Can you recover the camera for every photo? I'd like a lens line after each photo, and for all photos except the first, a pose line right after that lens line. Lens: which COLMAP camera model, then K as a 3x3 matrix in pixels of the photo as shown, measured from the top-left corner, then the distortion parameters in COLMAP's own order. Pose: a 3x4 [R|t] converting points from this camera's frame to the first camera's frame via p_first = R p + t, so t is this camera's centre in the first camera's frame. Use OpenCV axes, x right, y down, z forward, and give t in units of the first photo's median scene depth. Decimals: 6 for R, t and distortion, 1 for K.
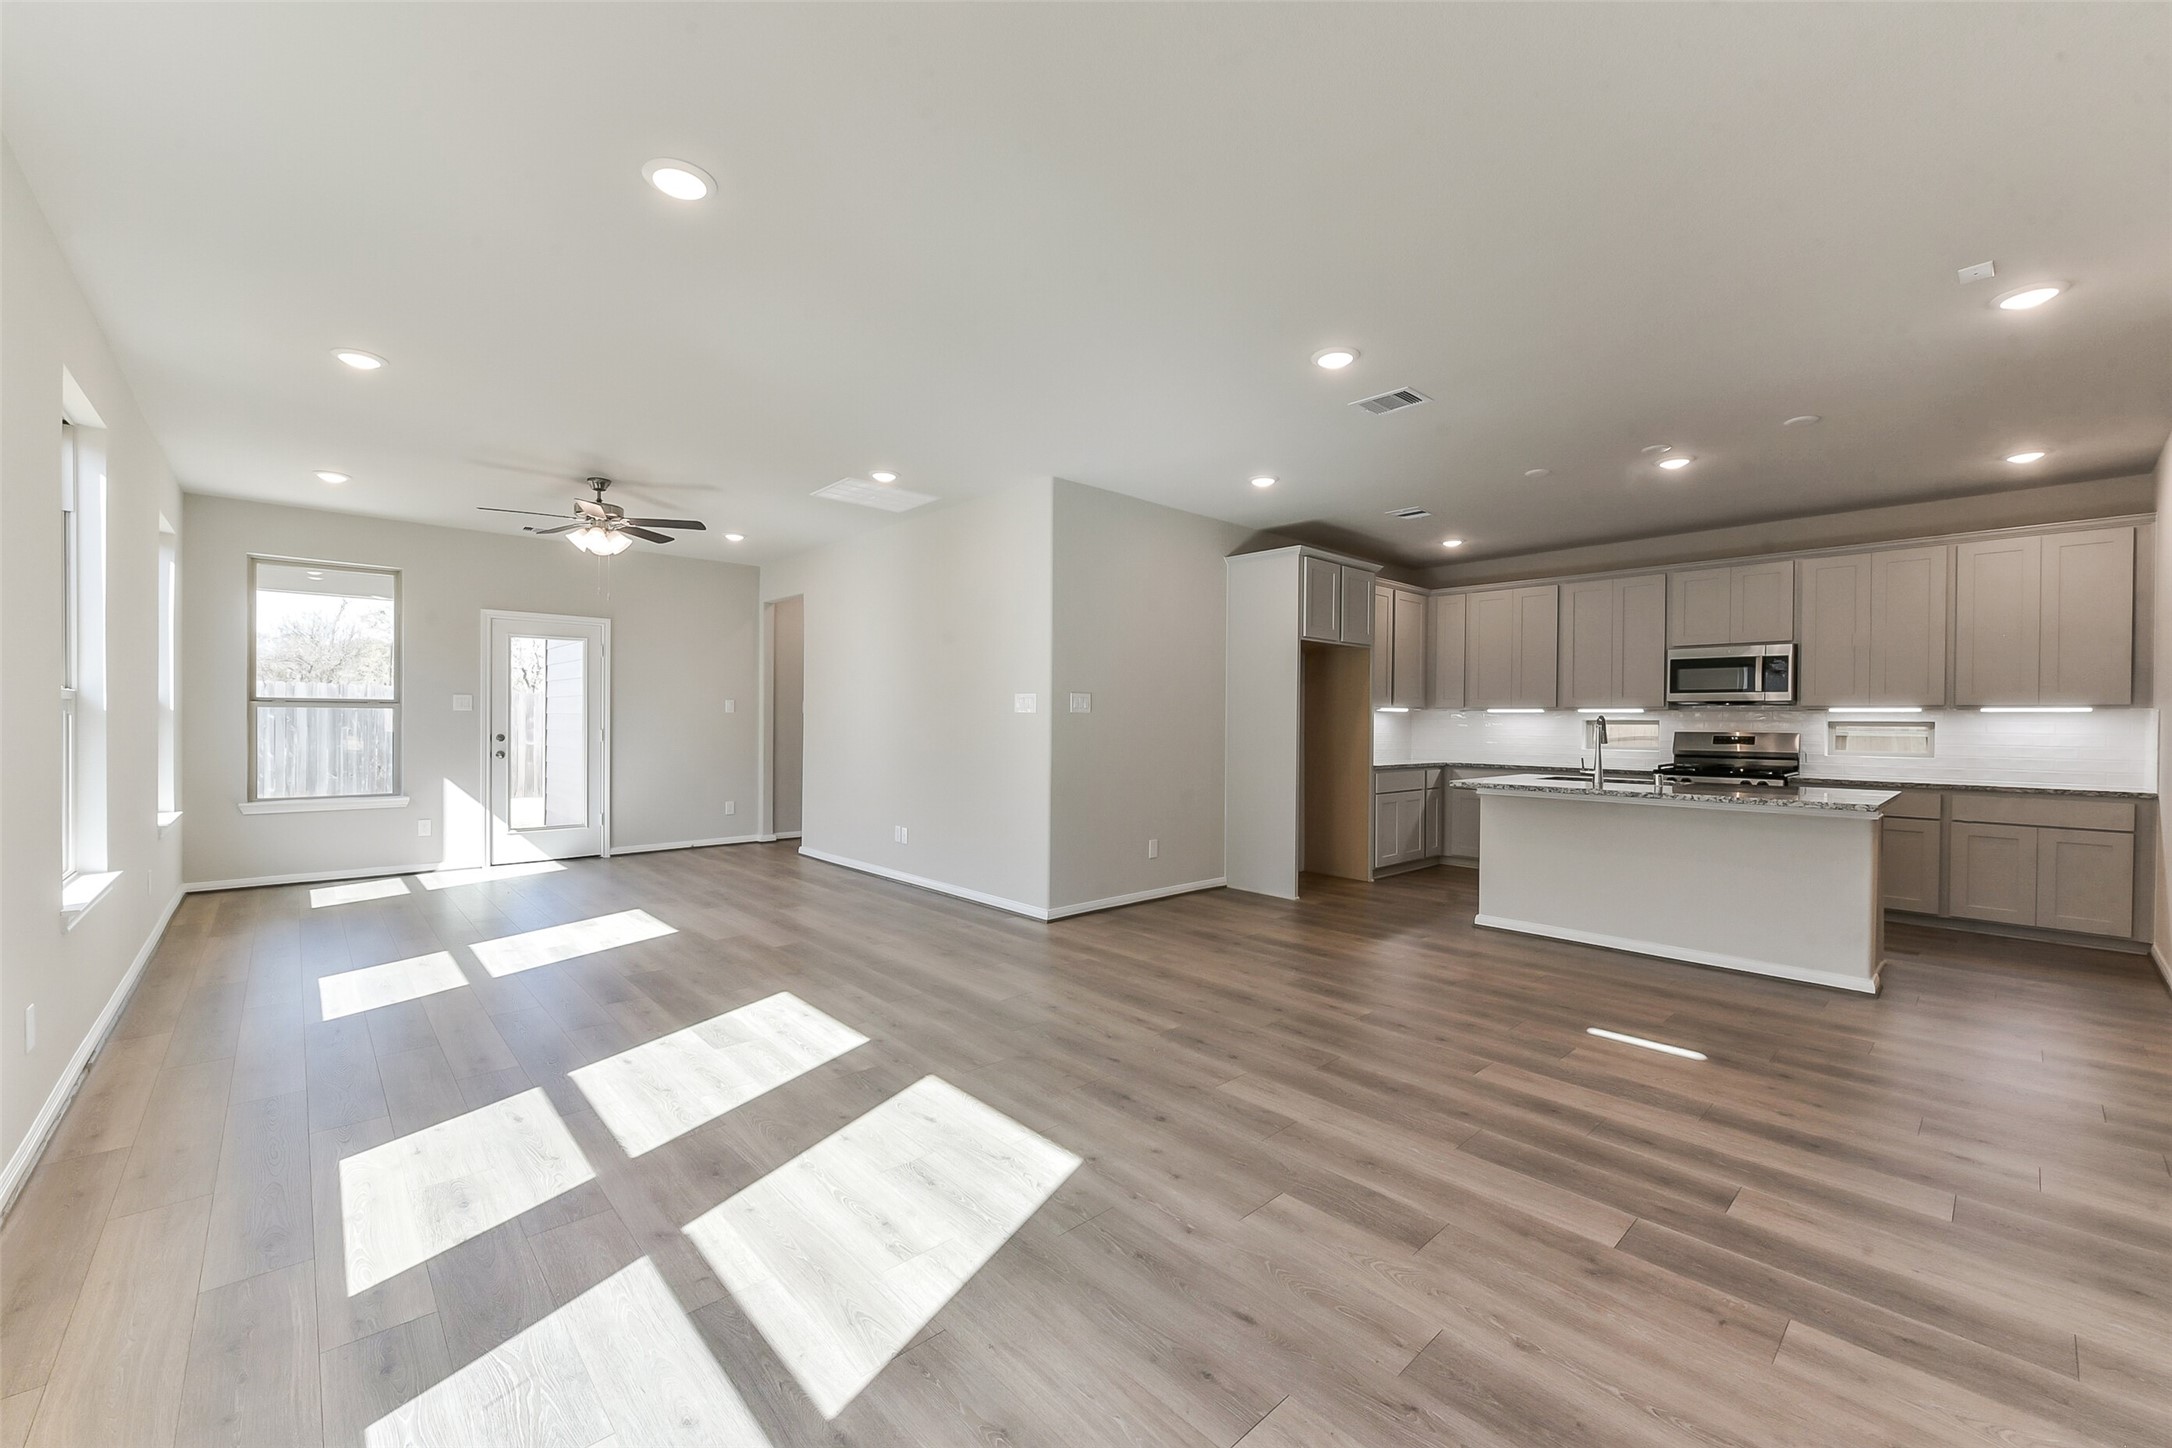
lens RADIAL K [[853.3, 0, 1077.9], [0, 853.3, 721.8], [0, 0, 1]] dist [0.000098, 0.000024]
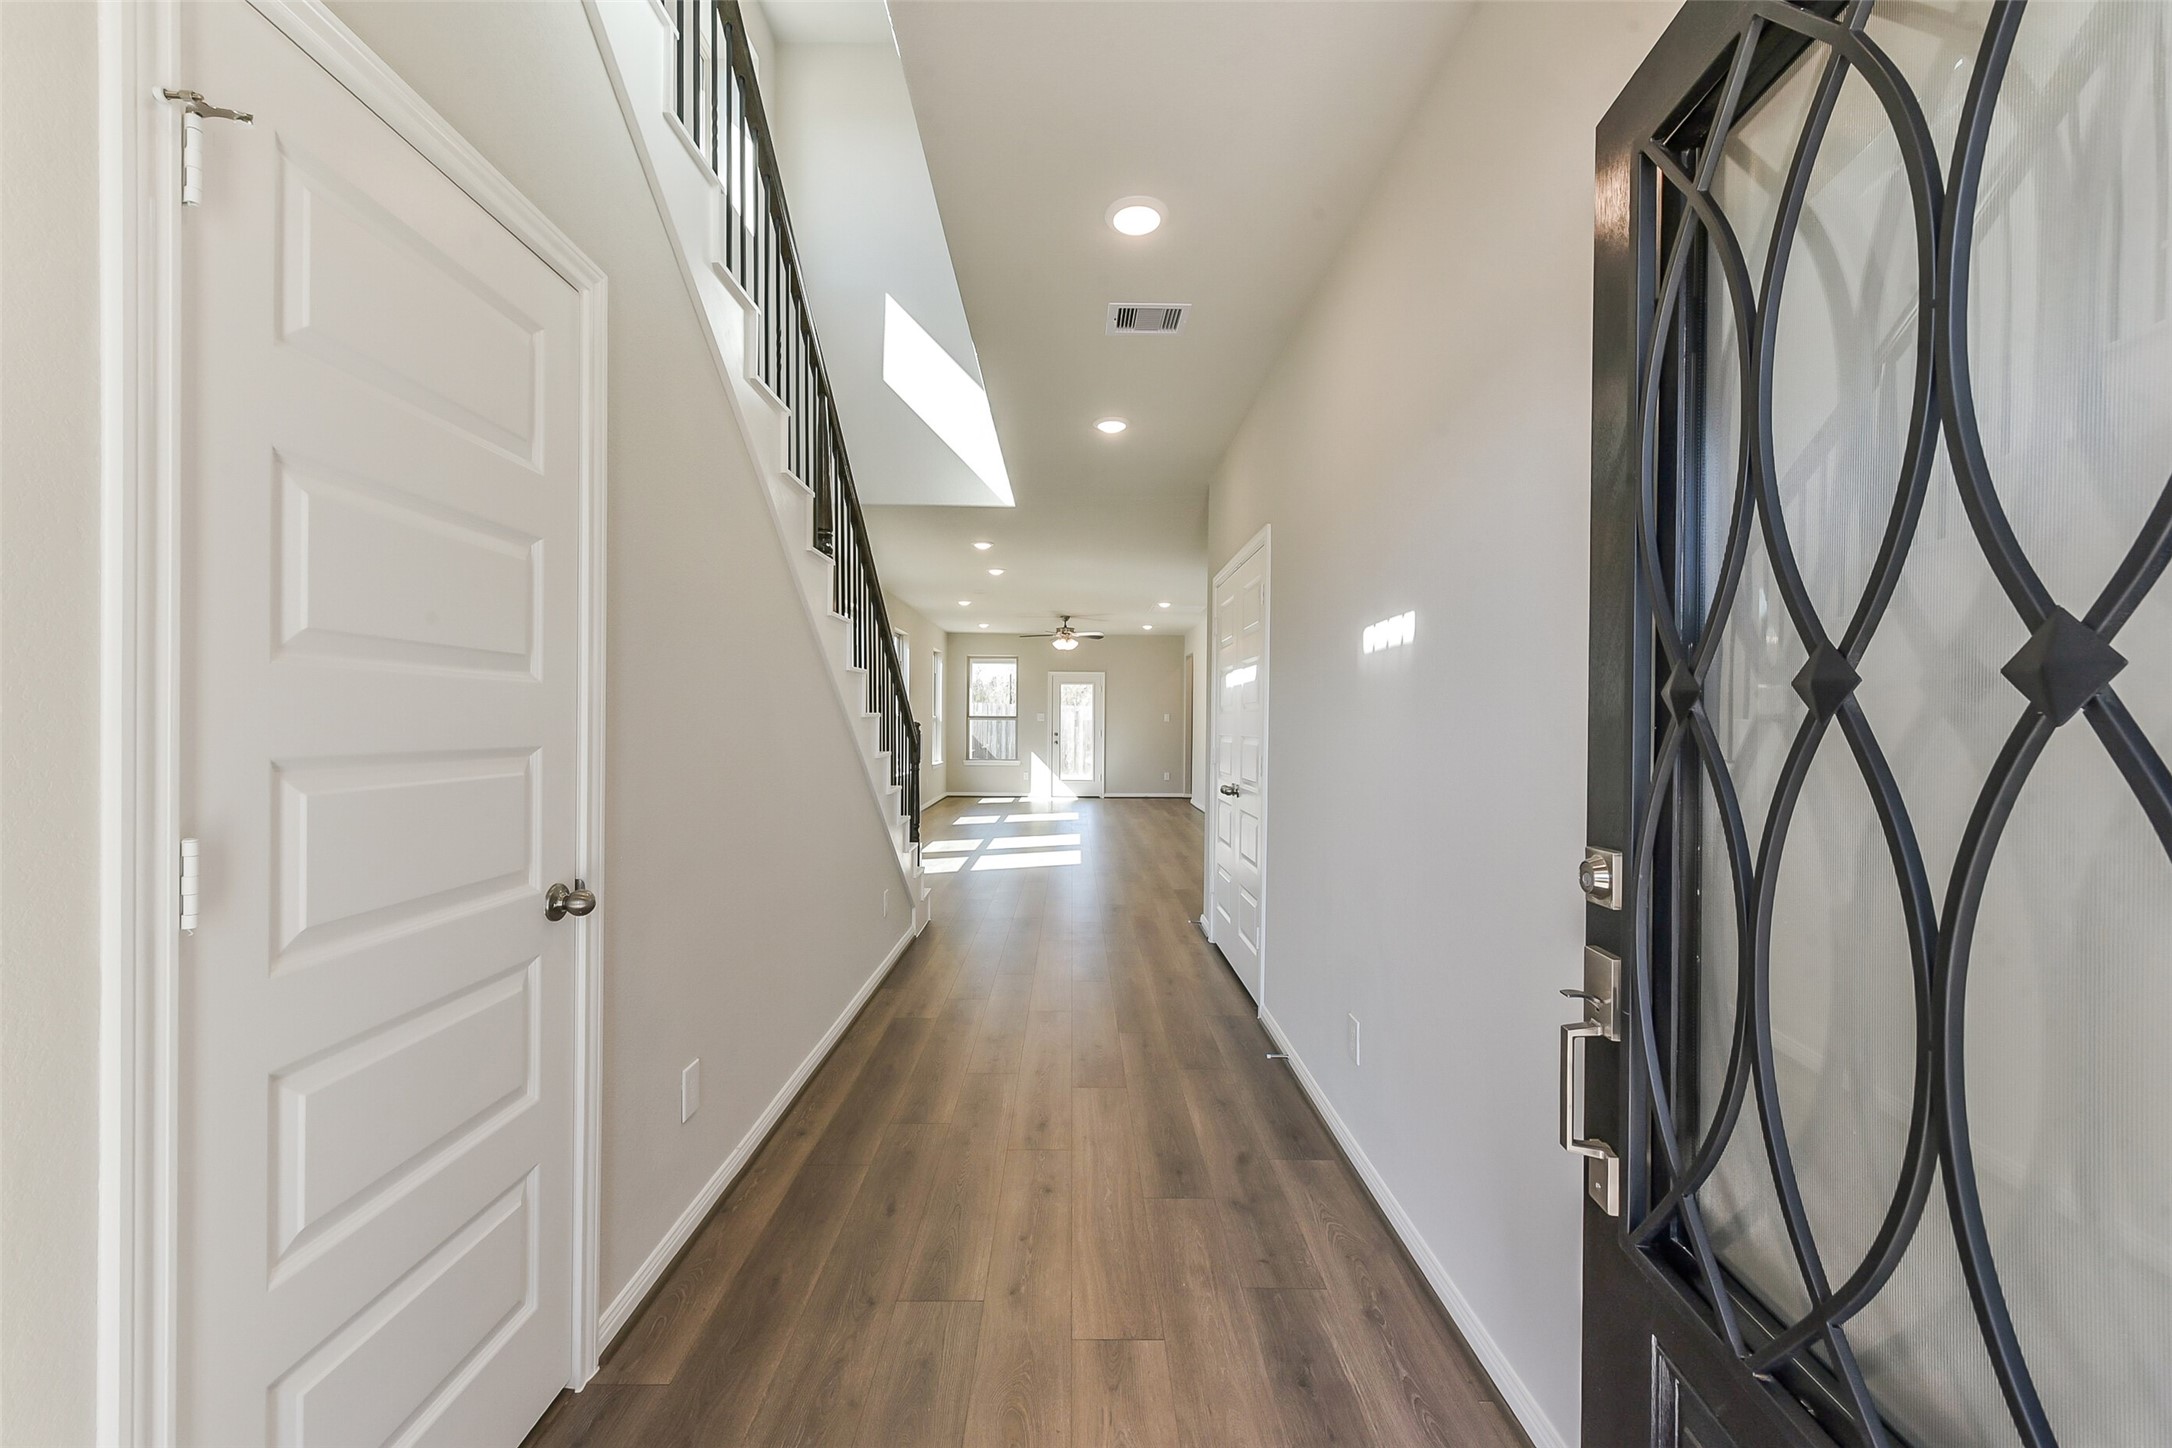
lens RADIAL K [[850.3, 0, 1092.6], [0, 850.3, 722.6], [0, 0, 1]] dist [-0.000498, -0.001513]
pose [[0.751834, -0.003427, -0.659343, 0.727119], [-0.003153, 0.999956, -0.008793, 0.008376], [0.659345, 0.008689, 0.751791, -0.466751]]
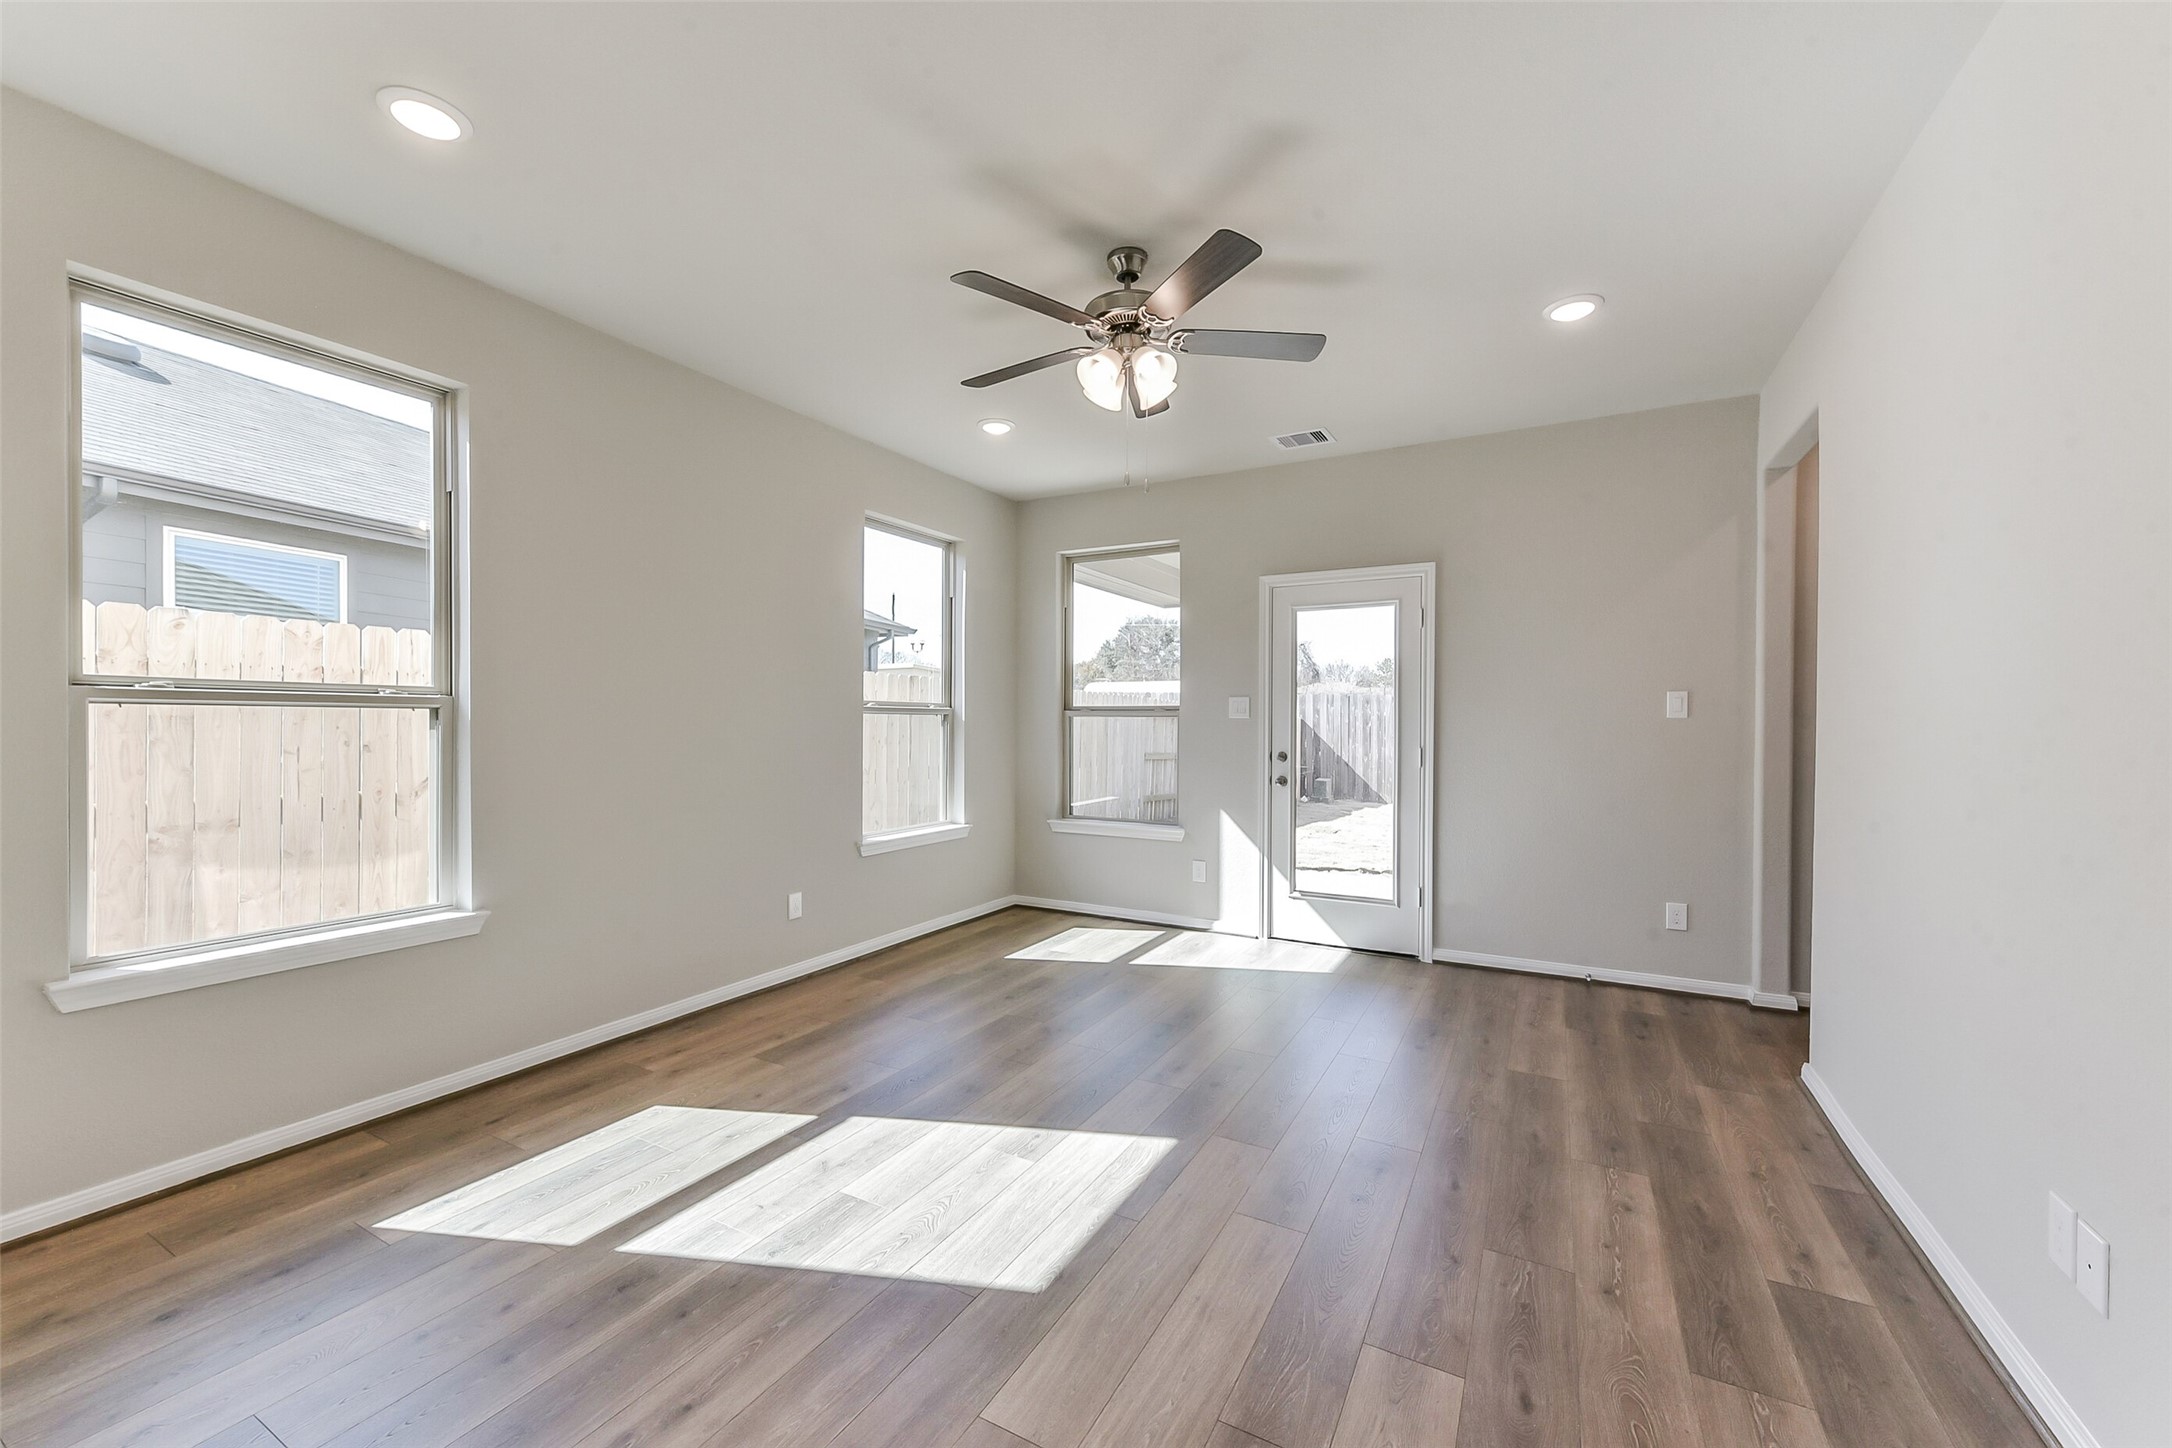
lens RADIAL K [[850.3, 0, 1078.8], [0, 850.3, 728.3], [0, 0, 1]] dist [-0.000498, -0.001513]
pose [[0.309631, 0.000812, -0.950856, -0.067173], [-0.004591, 0.999989, -0.000641, -0.003764], [0.950846, 0.004564, 0.309632, 0.628871]]
